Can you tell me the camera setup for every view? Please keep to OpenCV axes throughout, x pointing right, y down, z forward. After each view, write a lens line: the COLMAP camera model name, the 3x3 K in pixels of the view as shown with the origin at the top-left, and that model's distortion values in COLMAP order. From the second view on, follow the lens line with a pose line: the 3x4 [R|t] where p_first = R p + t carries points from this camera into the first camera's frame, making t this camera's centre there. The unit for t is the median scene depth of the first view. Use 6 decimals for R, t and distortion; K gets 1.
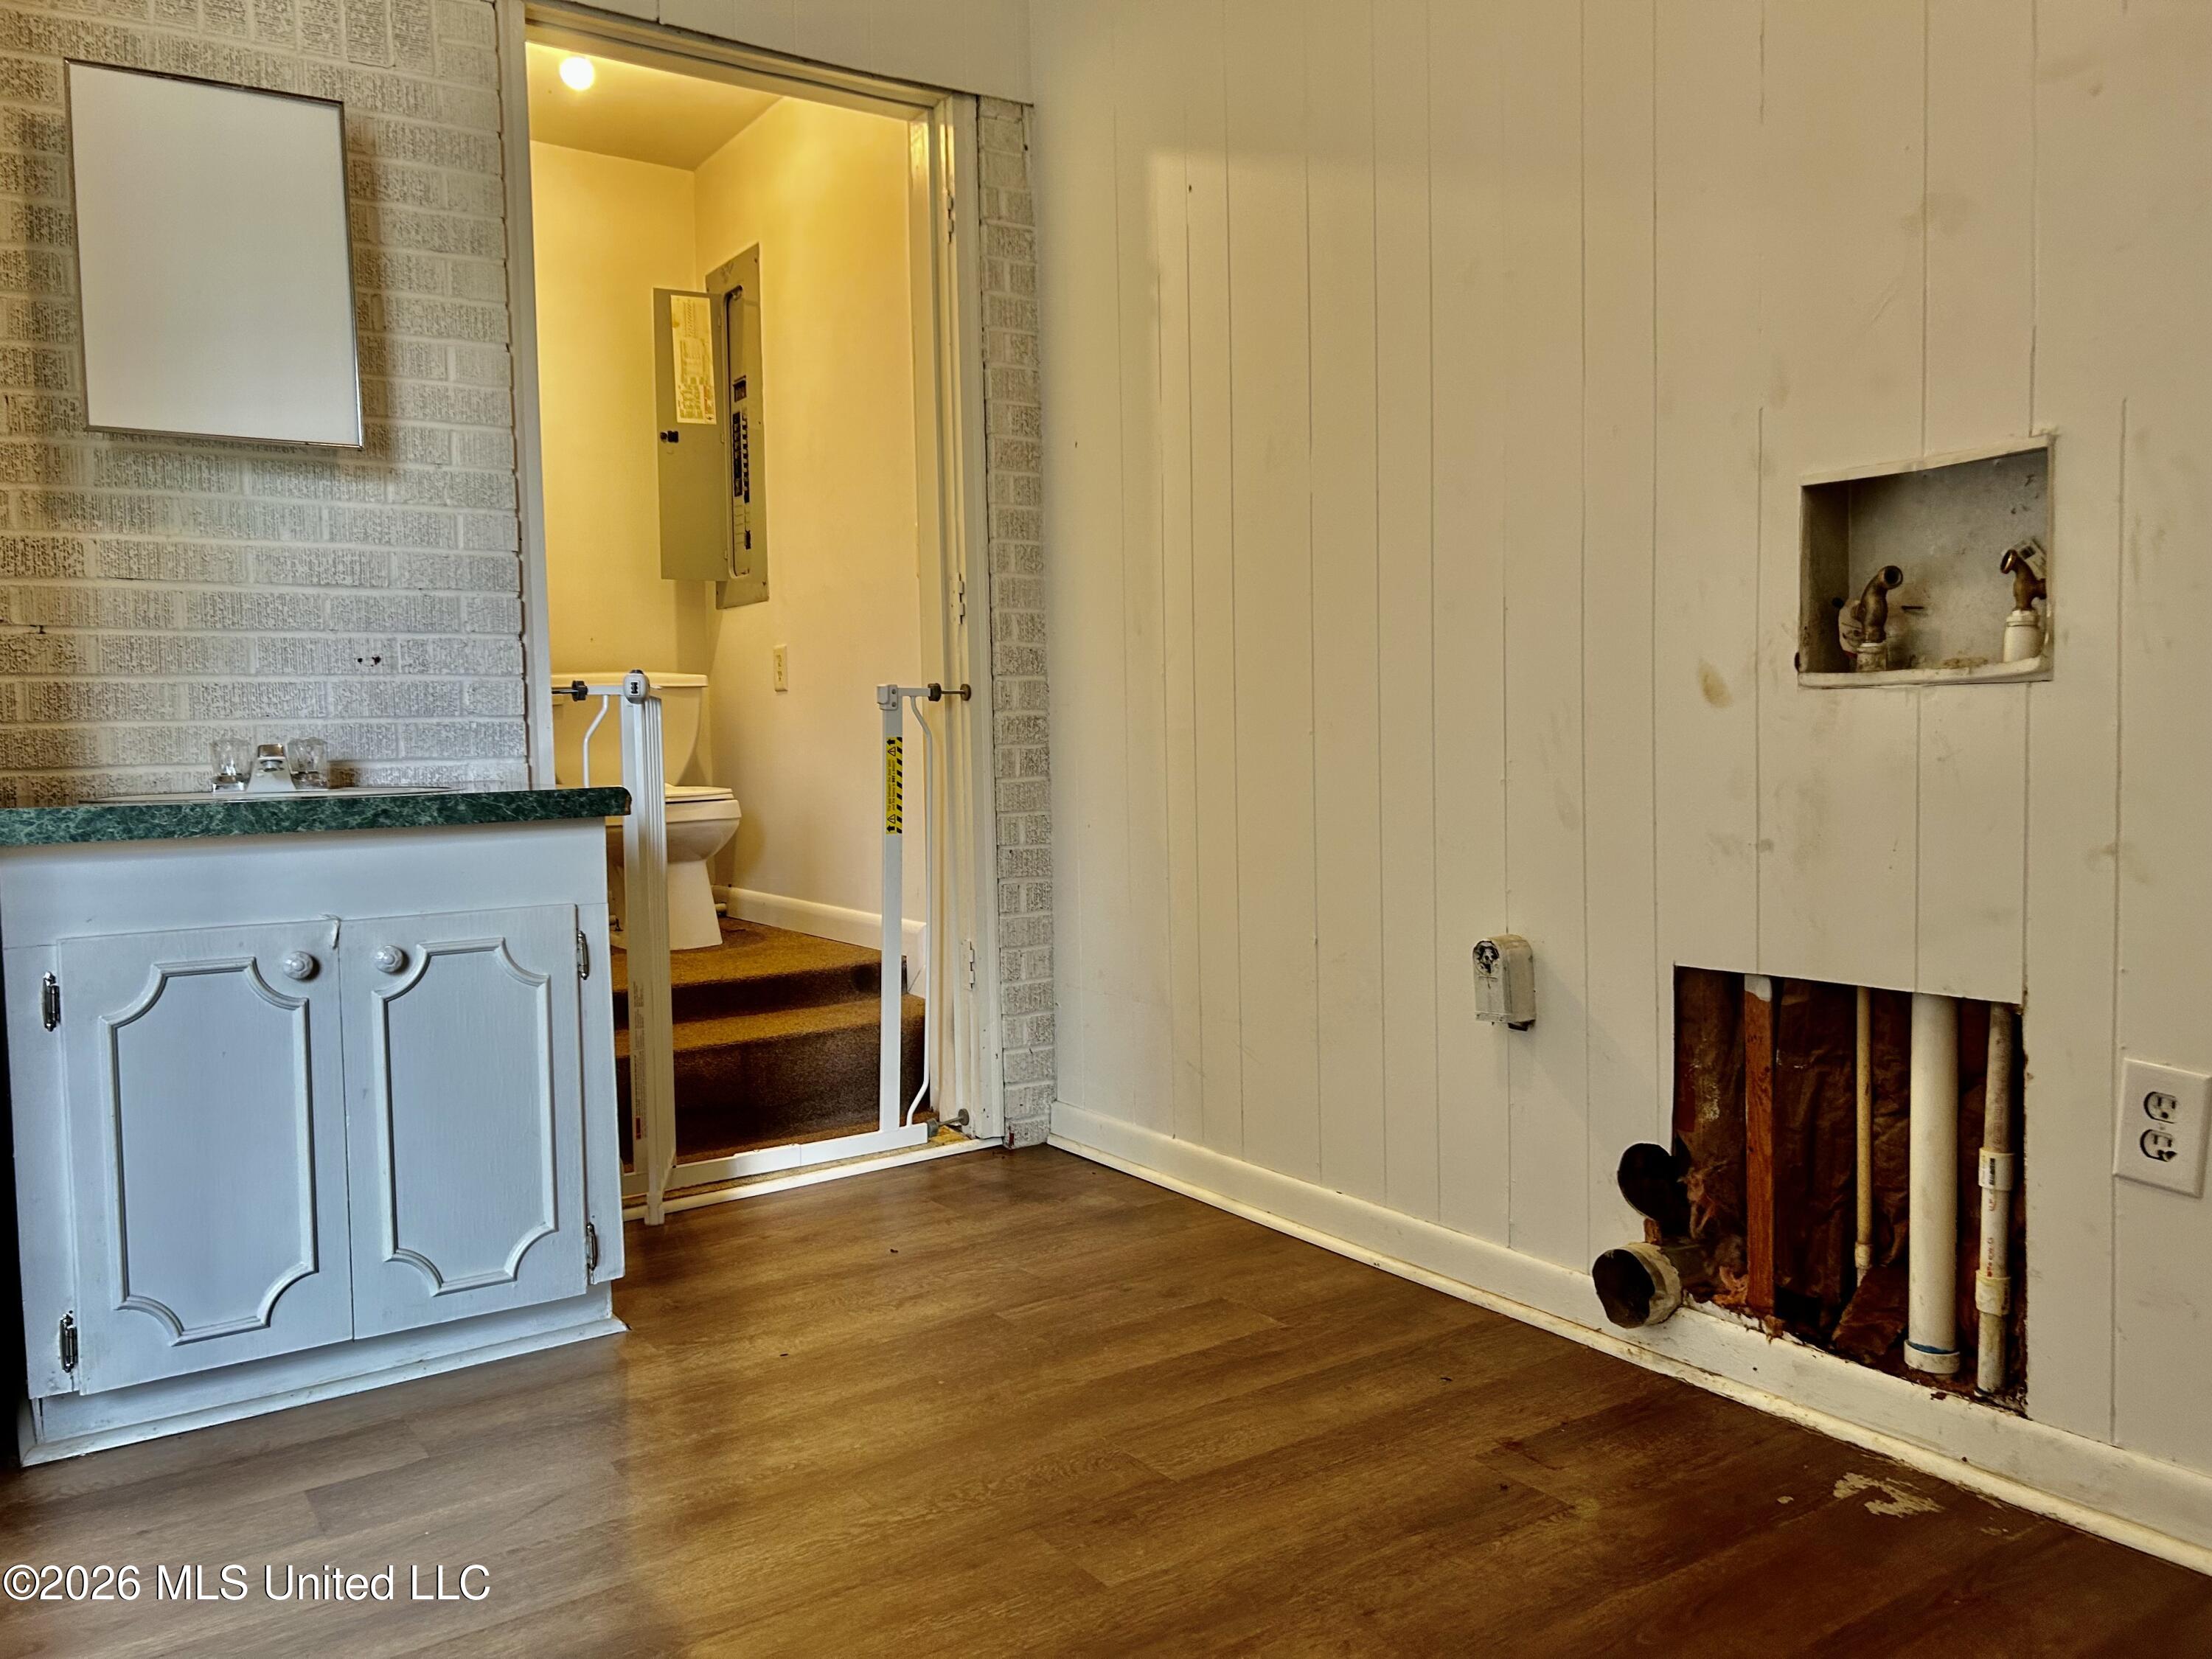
lens RADIAL K [[1665.2, 0, 1107.8], [0, 1665.2, 828.3], [0, 0, 1]] dist [0.048189, -0.041560]
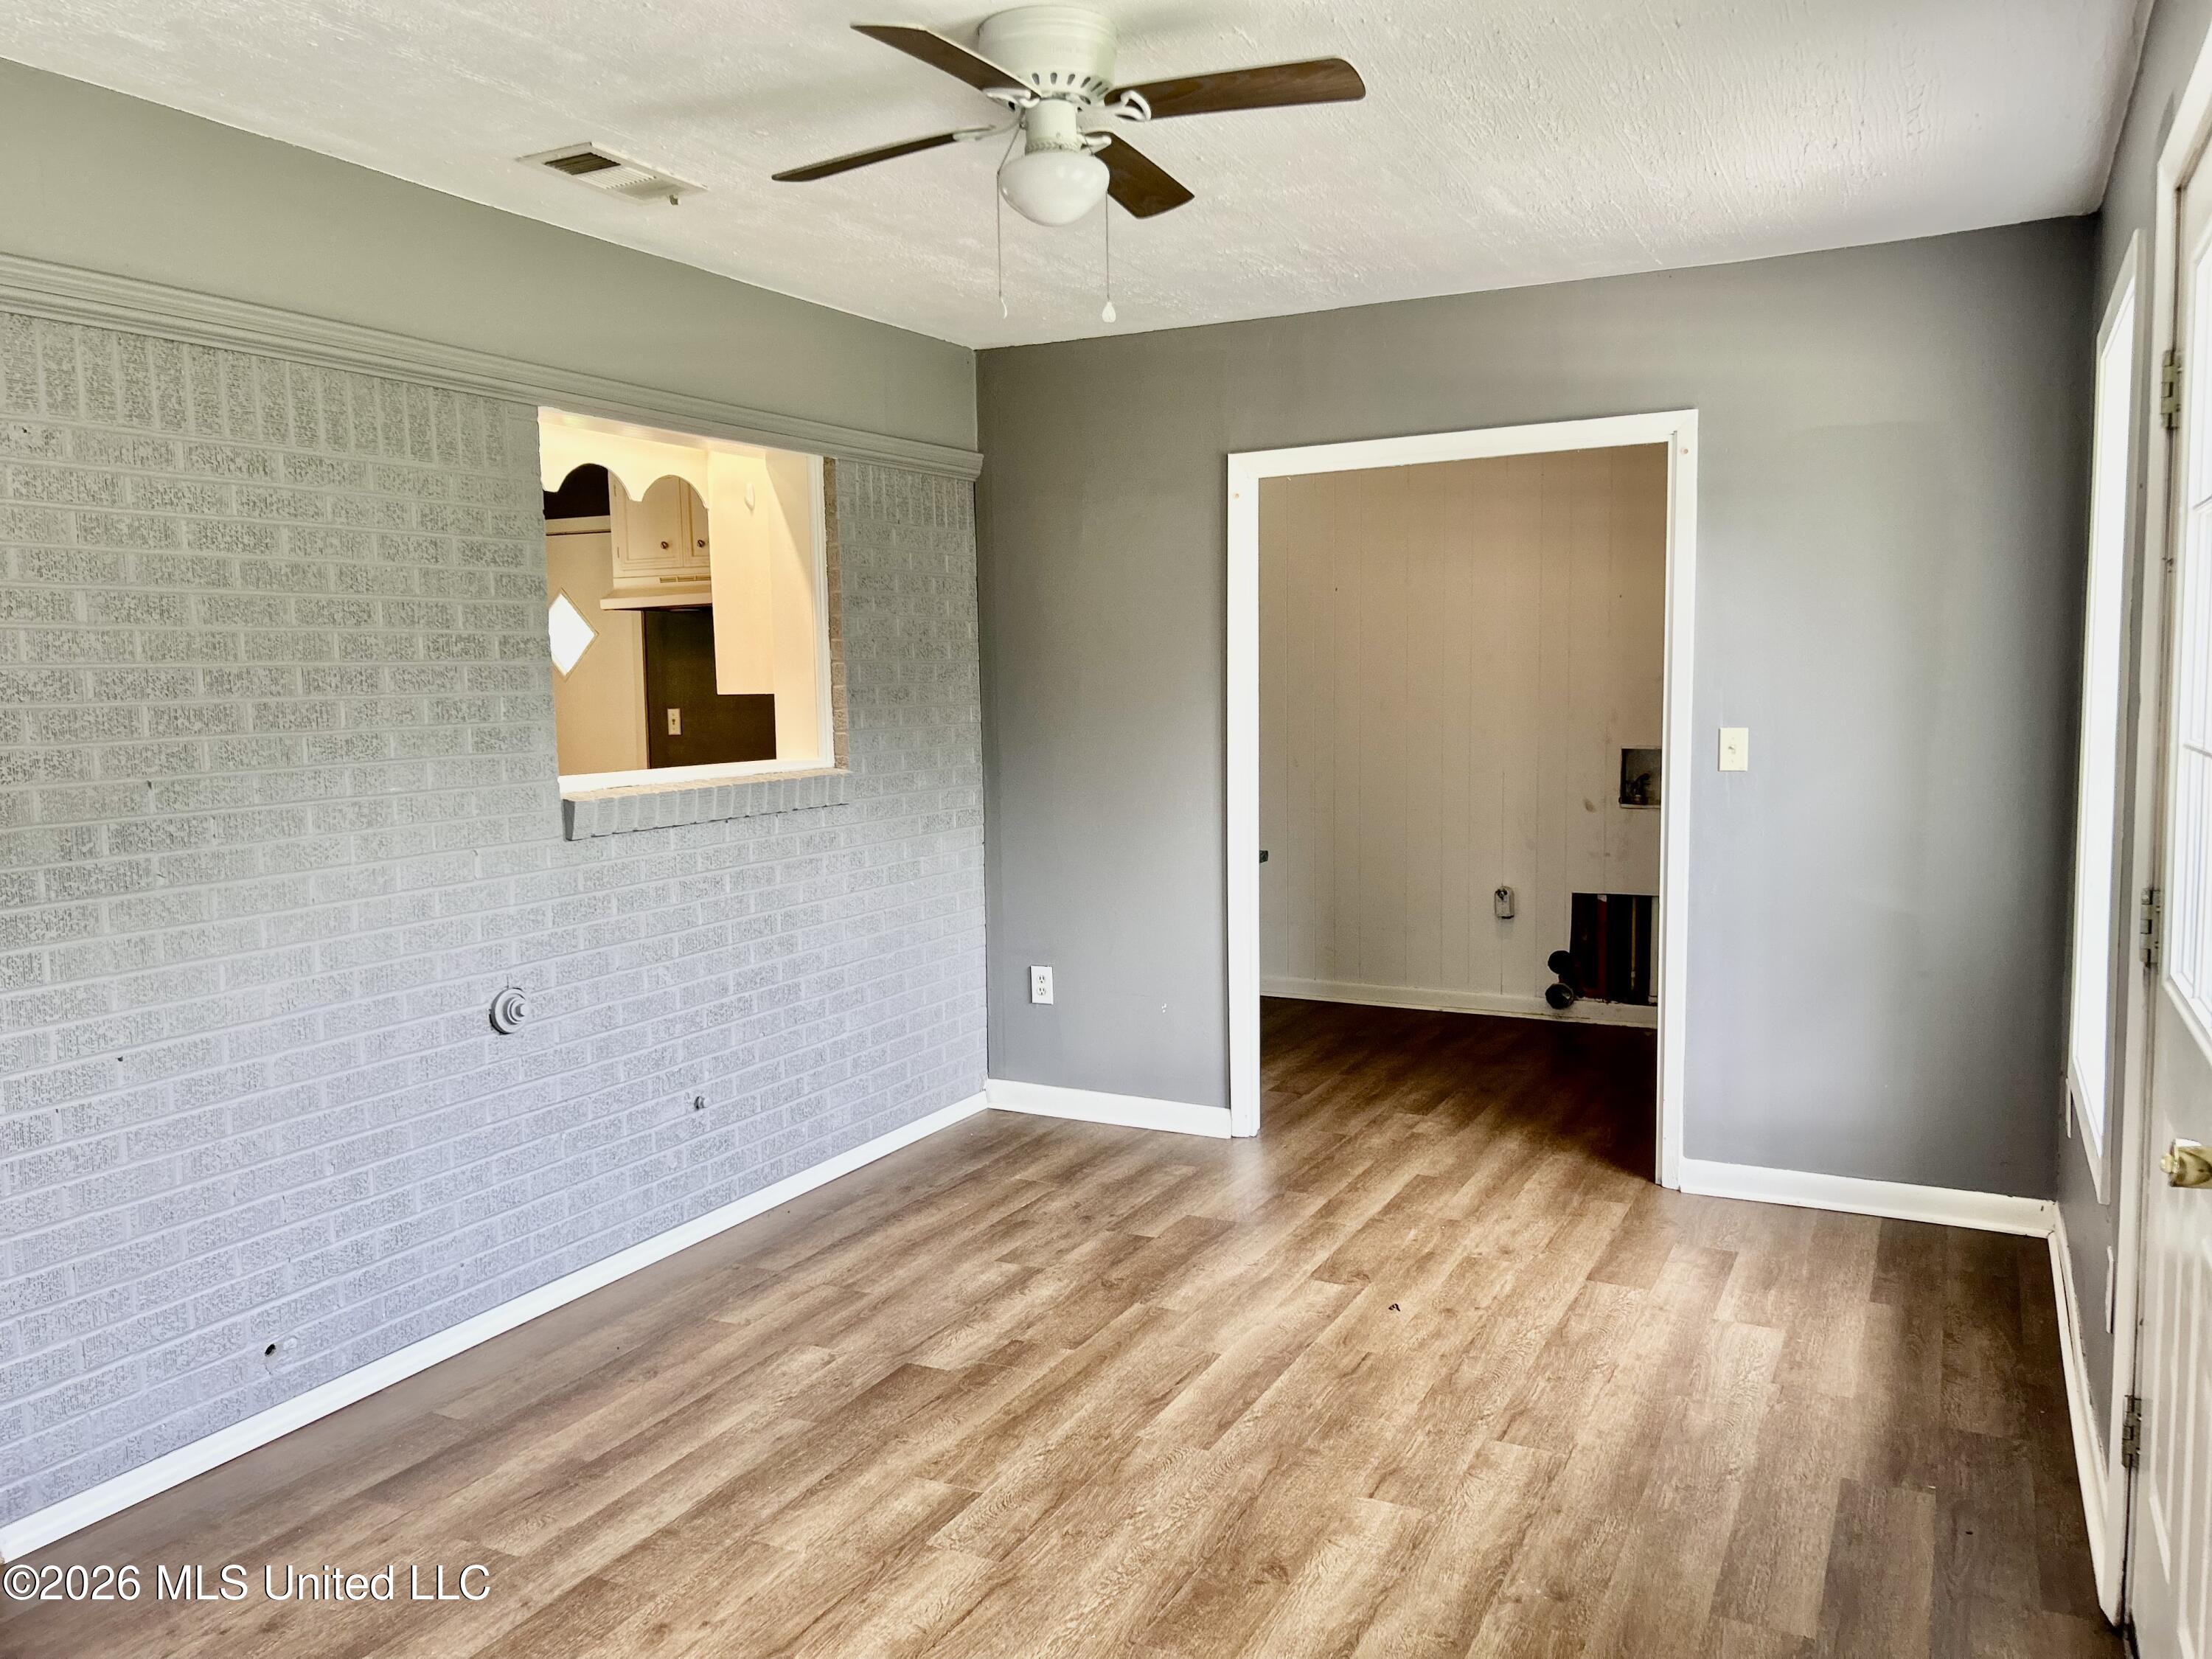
lens RADIAL K [[1665.2, 0, 1104.9], [0, 1665.2, 835.0], [0, 0, 1]] dist [0.048189, -0.041560]
pose [[0.869071, -0.046075, 0.492536, -2.079255], [0.028554, 0.998665, 0.043040, -0.197630], [-0.493862, -0.023341, 0.869227, -1.369810]]
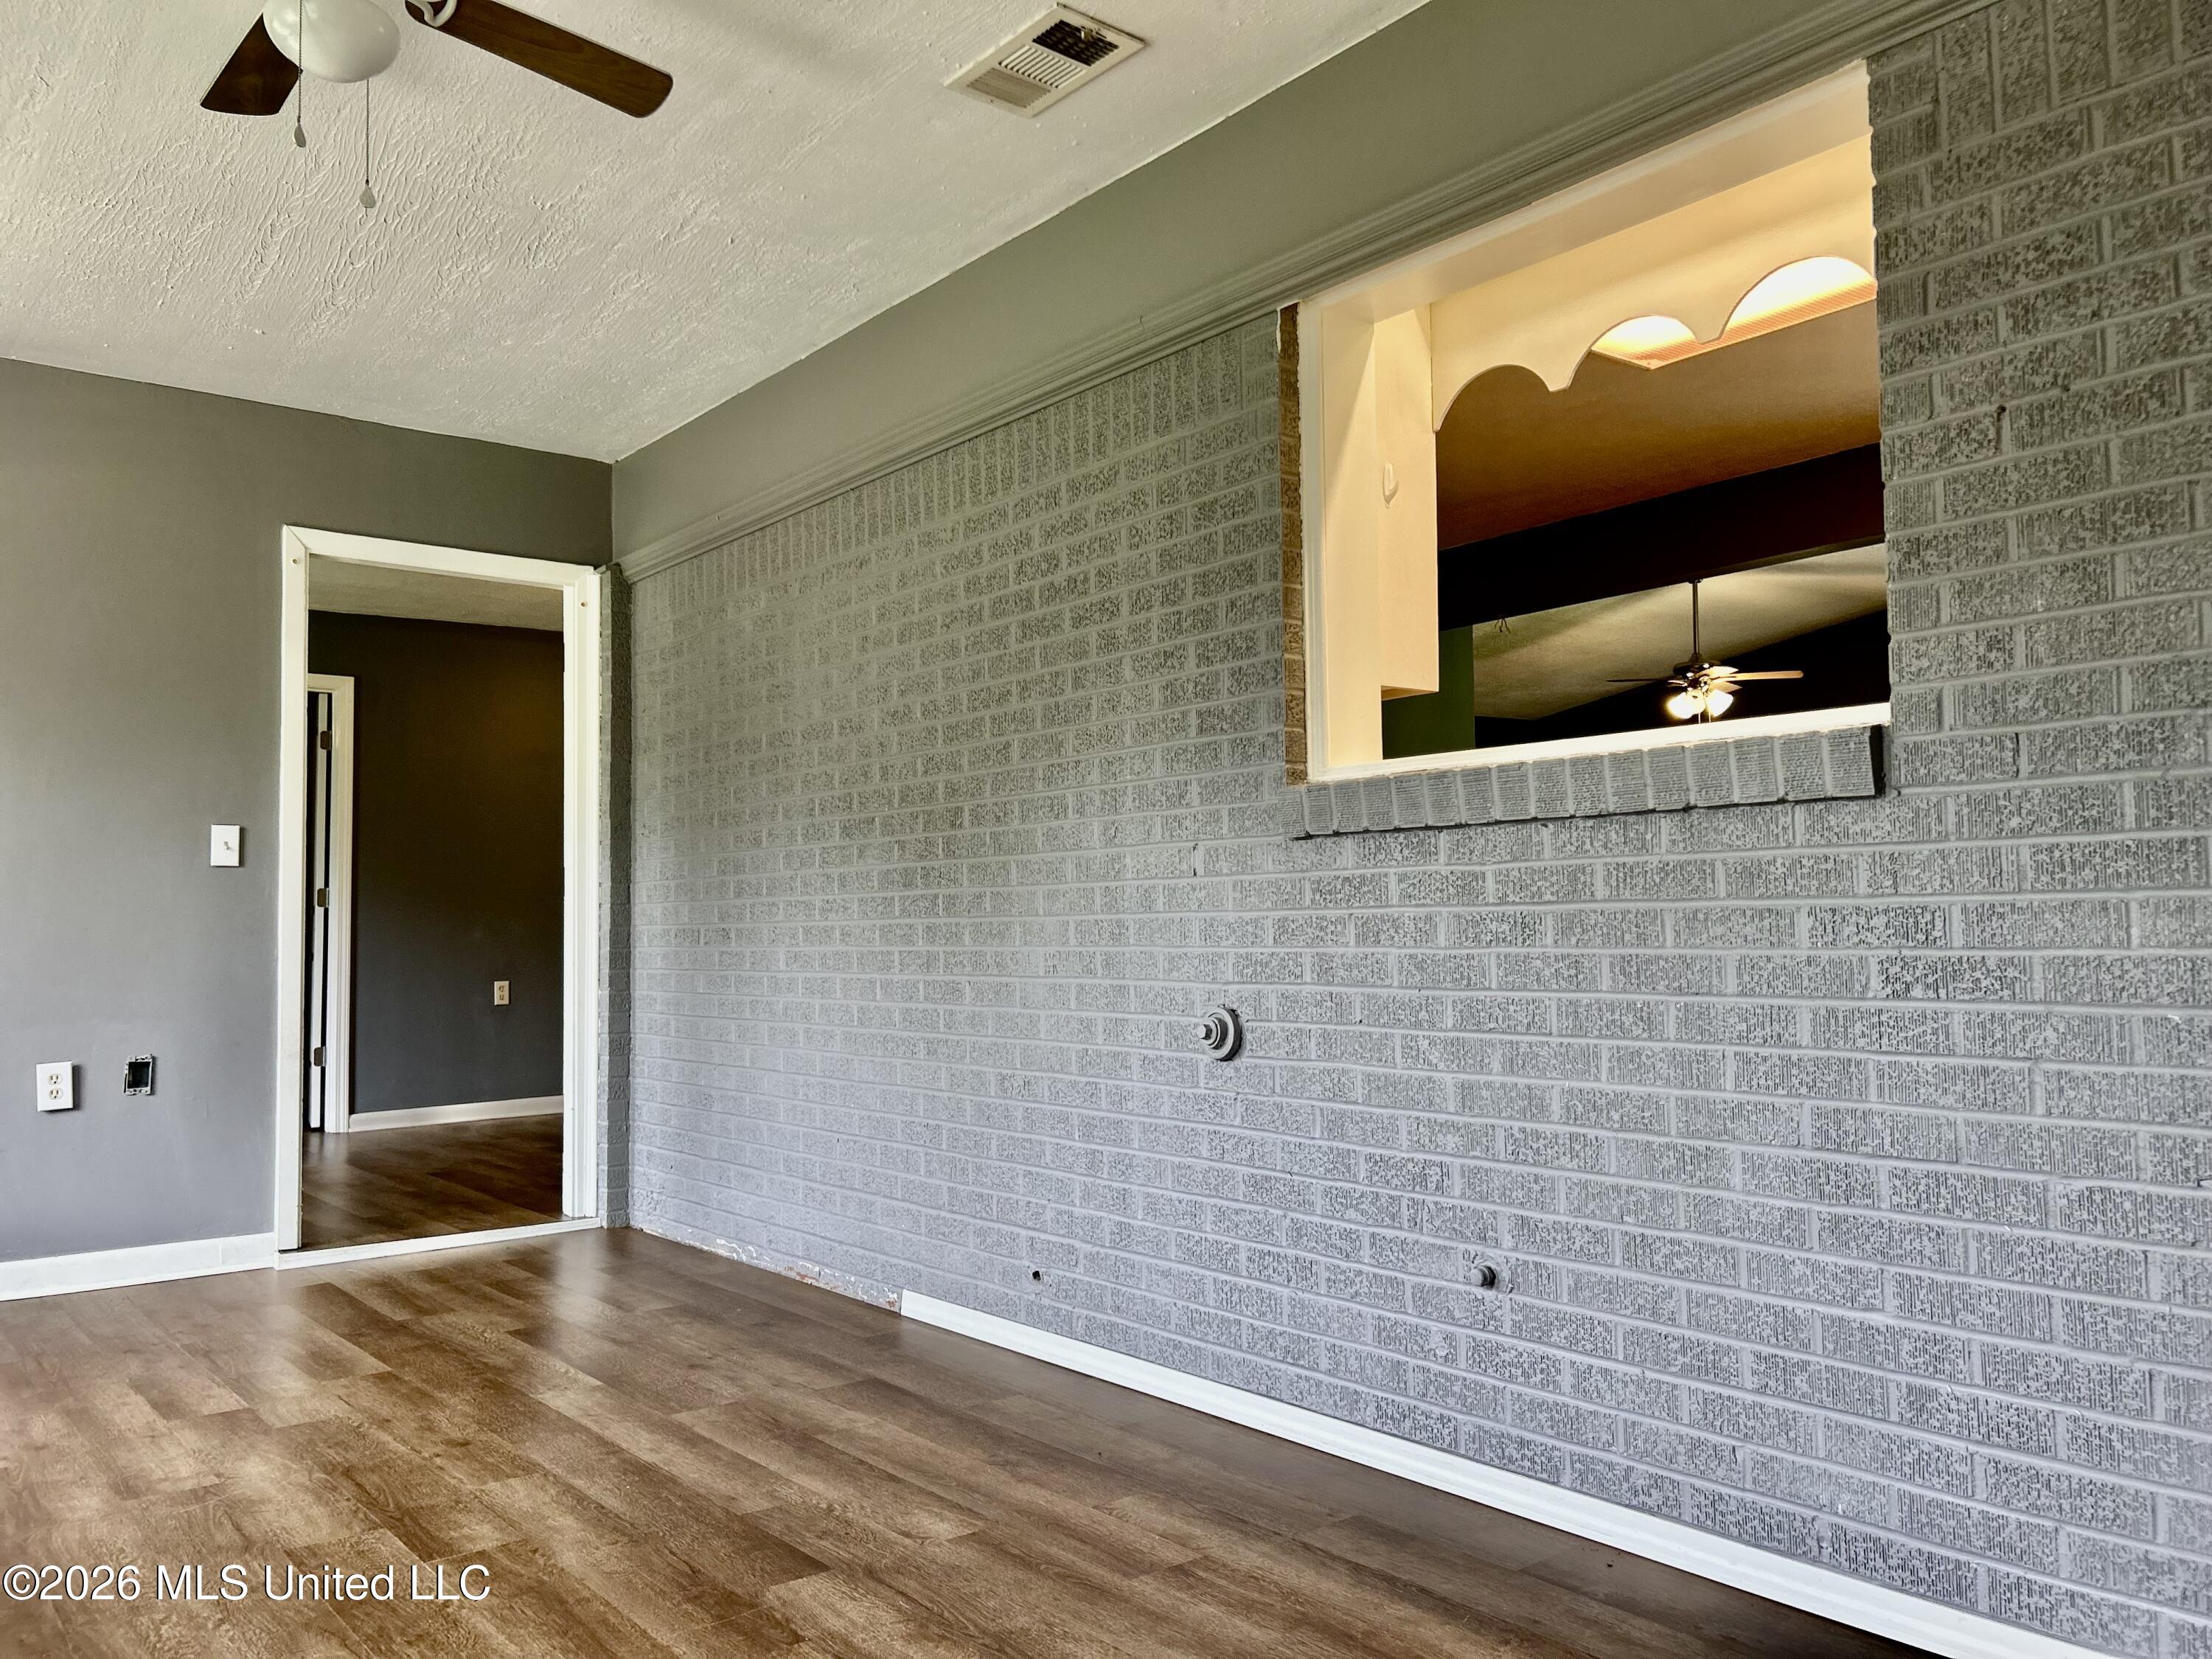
lens RADIAL K [[1665.2, 0, 1112.3], [0, 1665.2, 830.4], [0, 0, 1]] dist [0.048189, -0.041560]
pose [[0.099891, -0.041618, -0.994128, -0.188744], [-0.040613, 0.998122, -0.045866, -0.058792], [0.994169, 0.044956, 0.098013, 0.293827]]
